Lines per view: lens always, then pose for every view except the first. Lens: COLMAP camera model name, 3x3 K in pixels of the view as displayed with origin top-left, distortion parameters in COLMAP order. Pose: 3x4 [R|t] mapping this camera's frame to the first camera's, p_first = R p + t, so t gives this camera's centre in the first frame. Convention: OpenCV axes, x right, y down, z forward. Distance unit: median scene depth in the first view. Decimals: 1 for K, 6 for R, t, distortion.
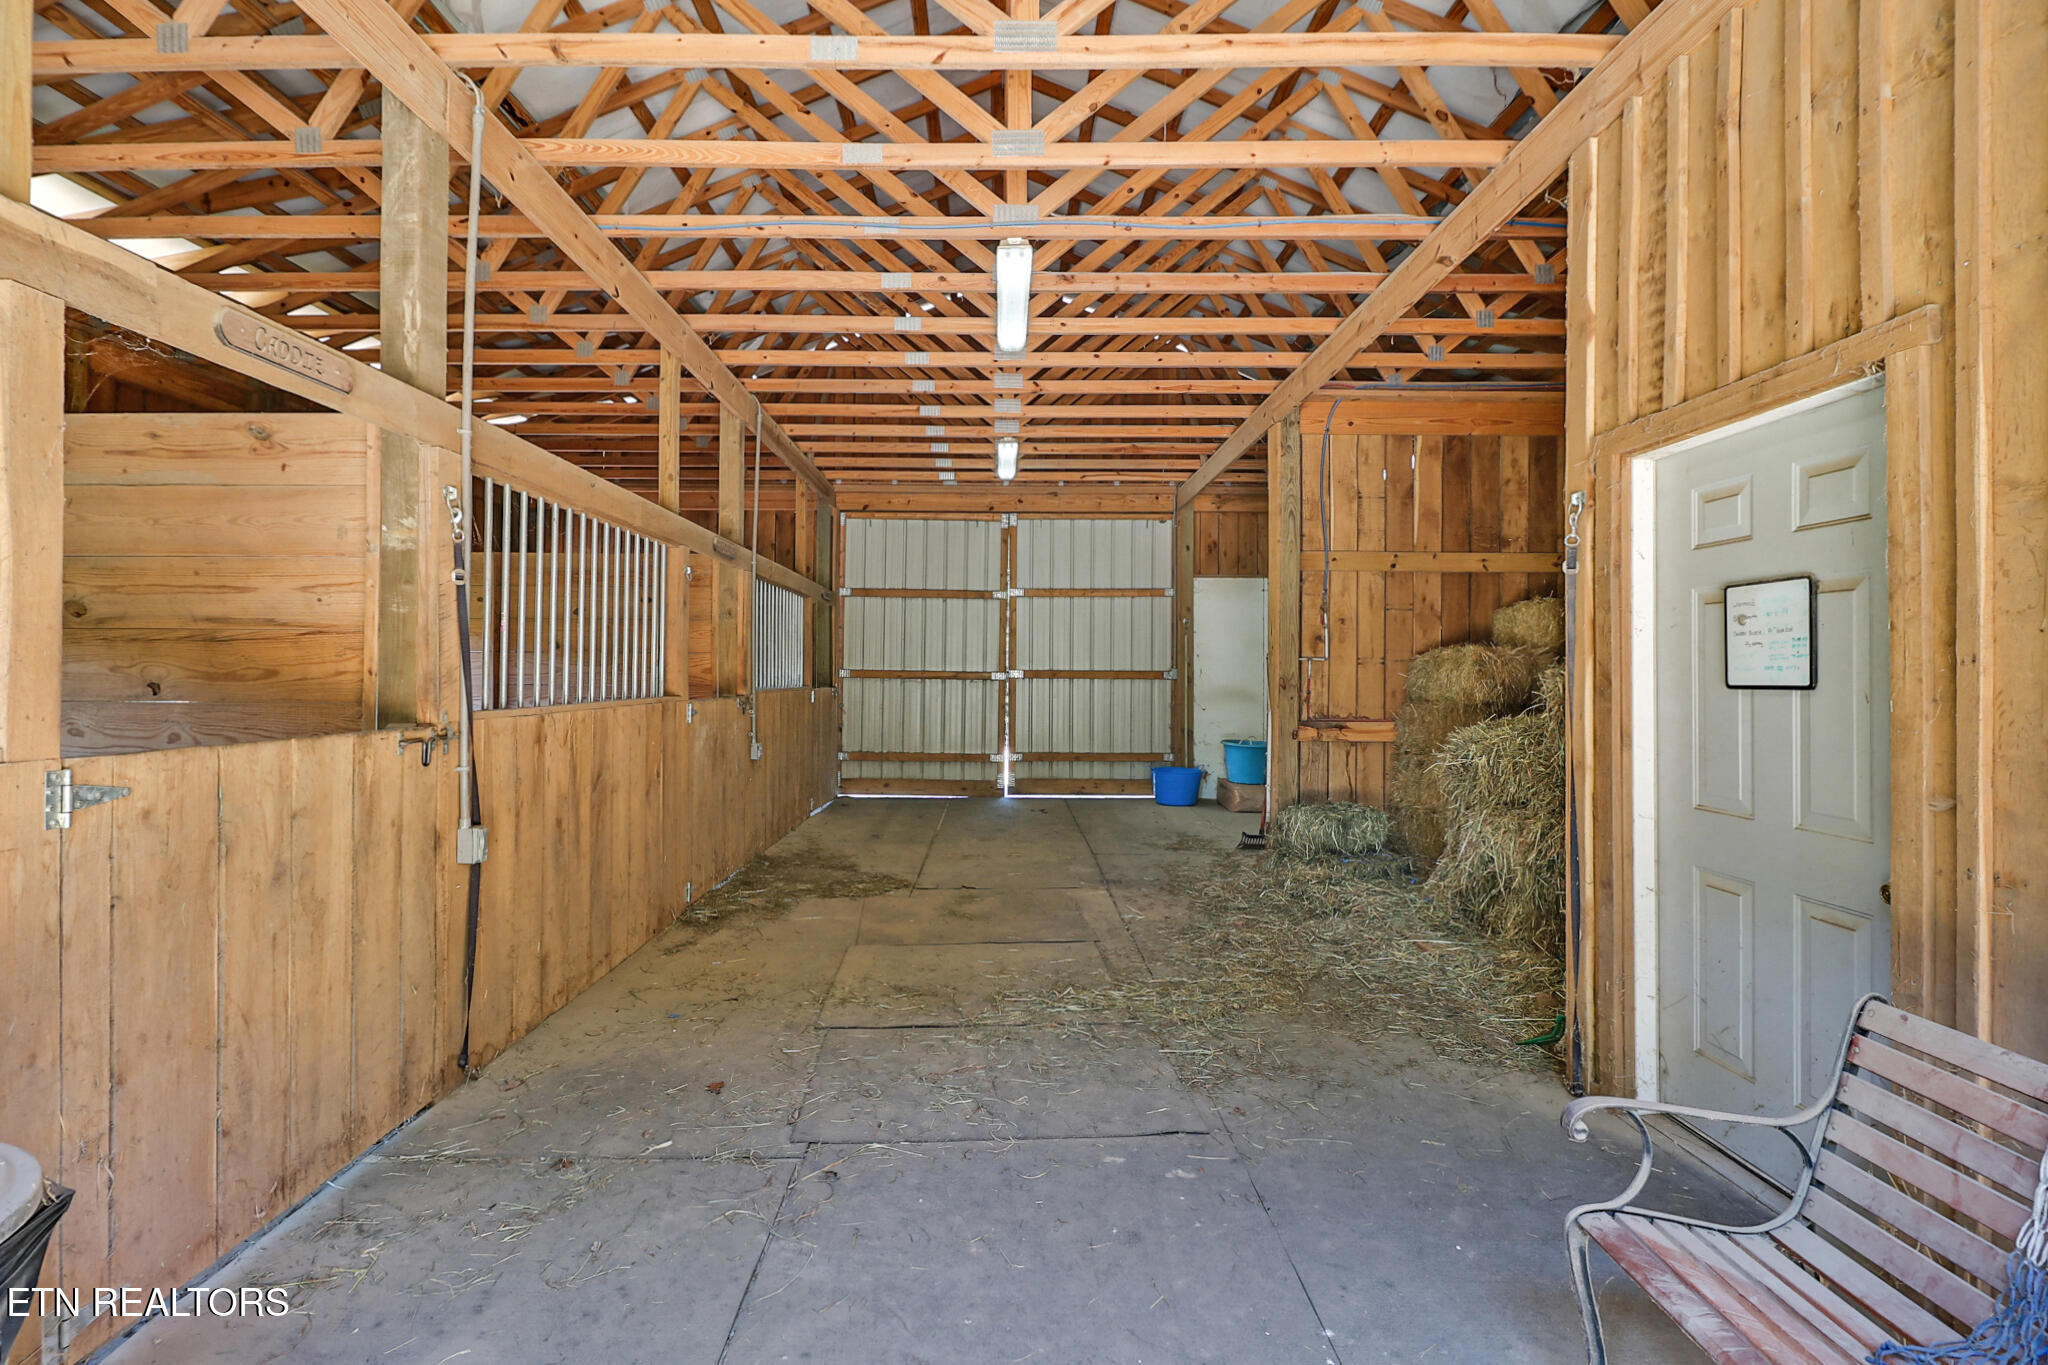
lens RADIAL K [[943.7, 0, 1017.3], [0, 943.7, 673.2], [0, 0, 1]] dist [-0.005282, -0.007514]
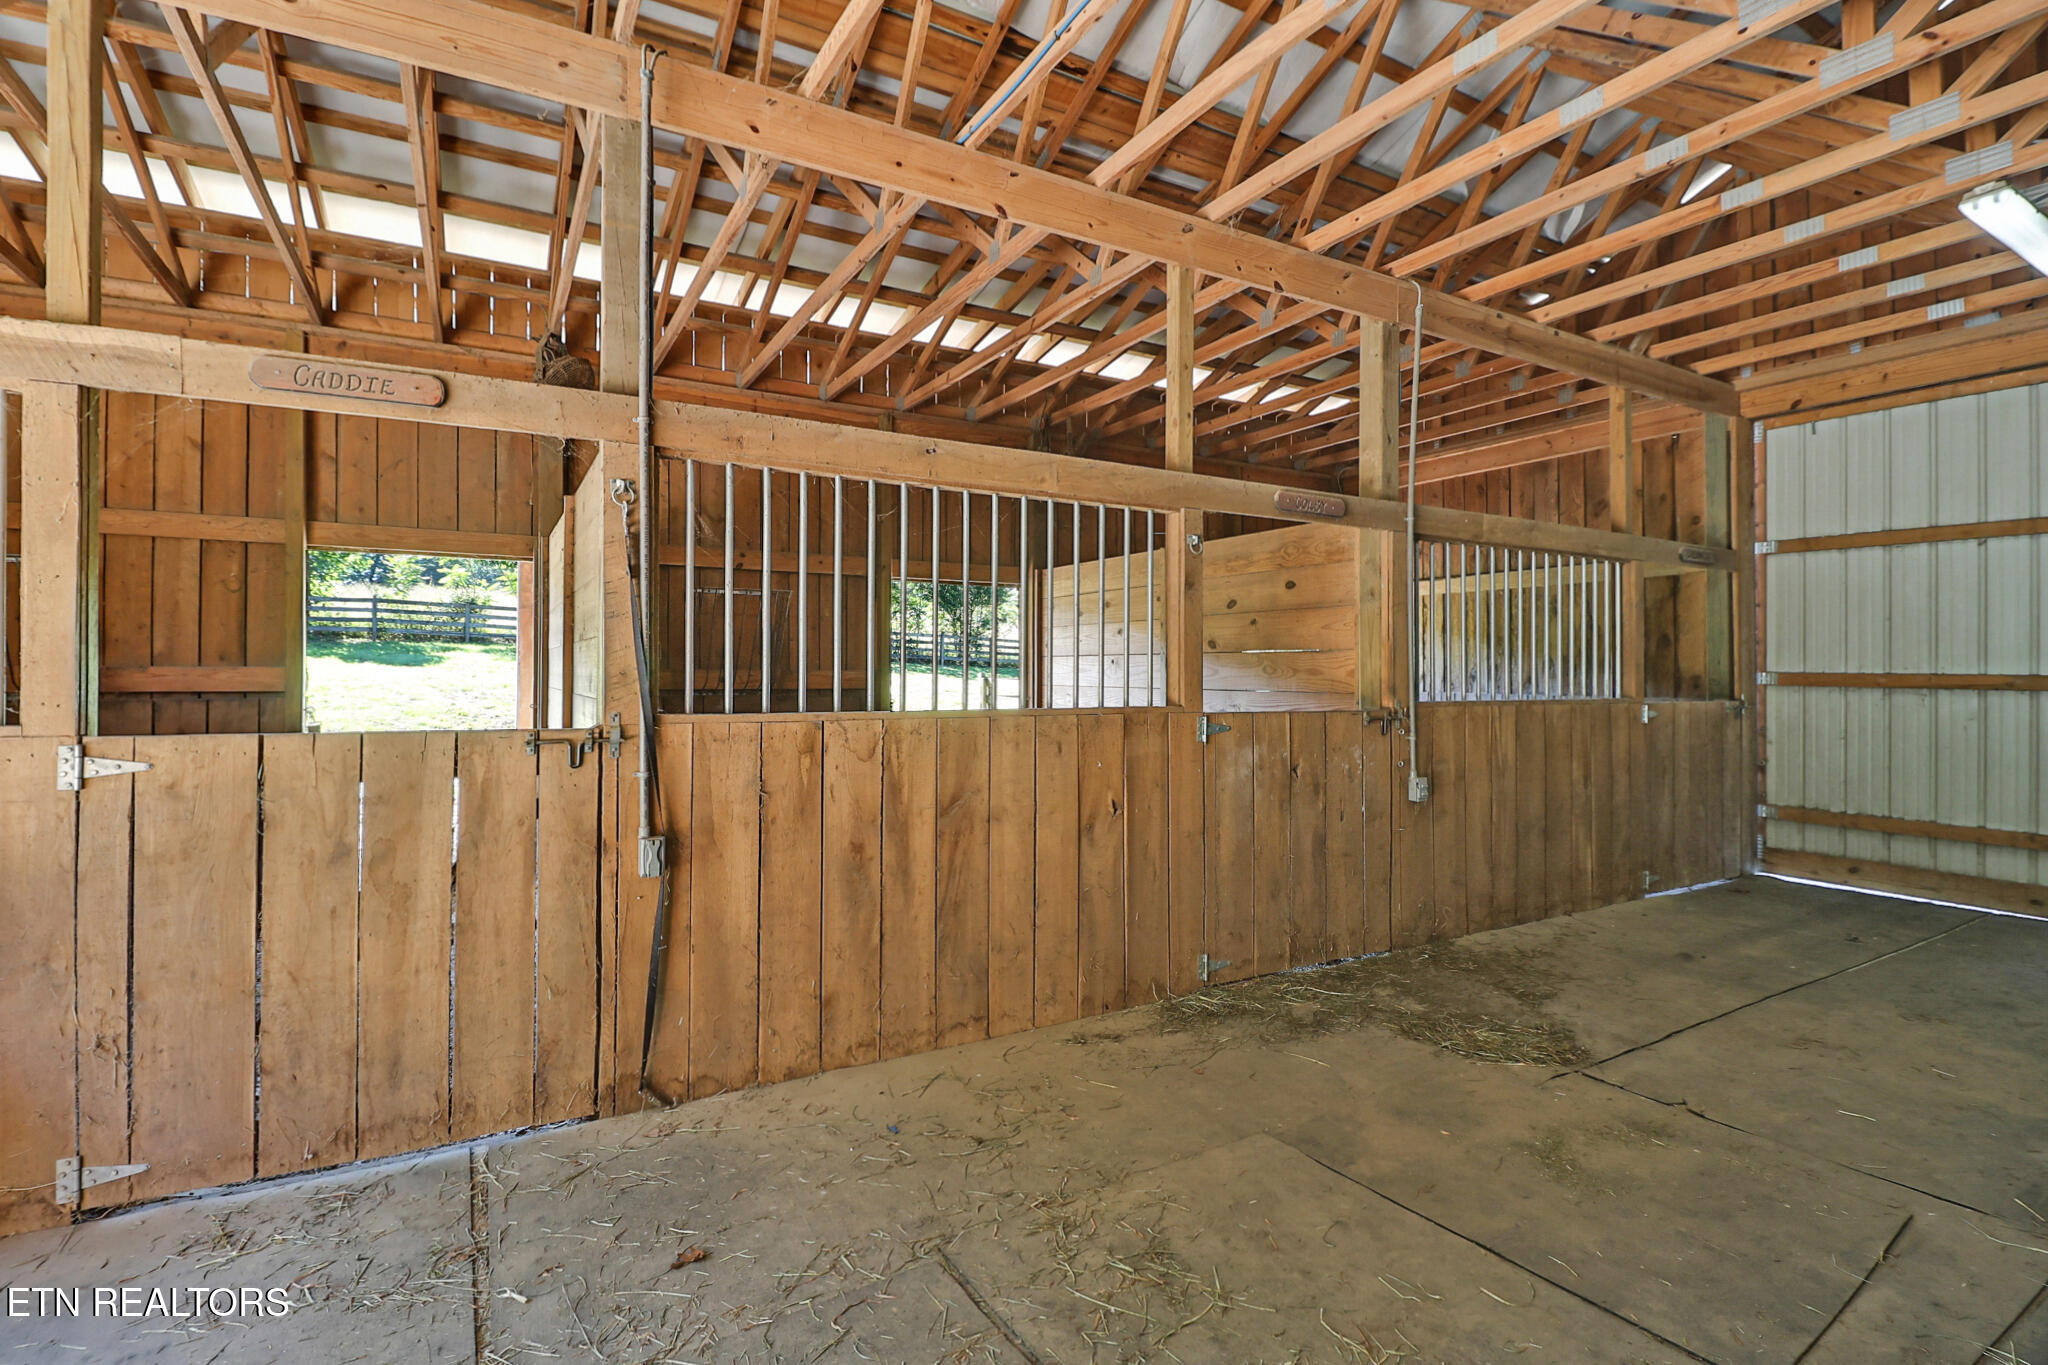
lens RADIAL K [[943.7, 0, 1023.1], [0, 943.7, 664.9], [0, 0, 1]] dist [-0.005282, -0.007514]
pose [[0.470589, -0.009556, -0.882301, 0.138775], [-0.003661, 0.999912, -0.012783, 0.000804], [0.882345, 0.009246, 0.470512, 0.289184]]
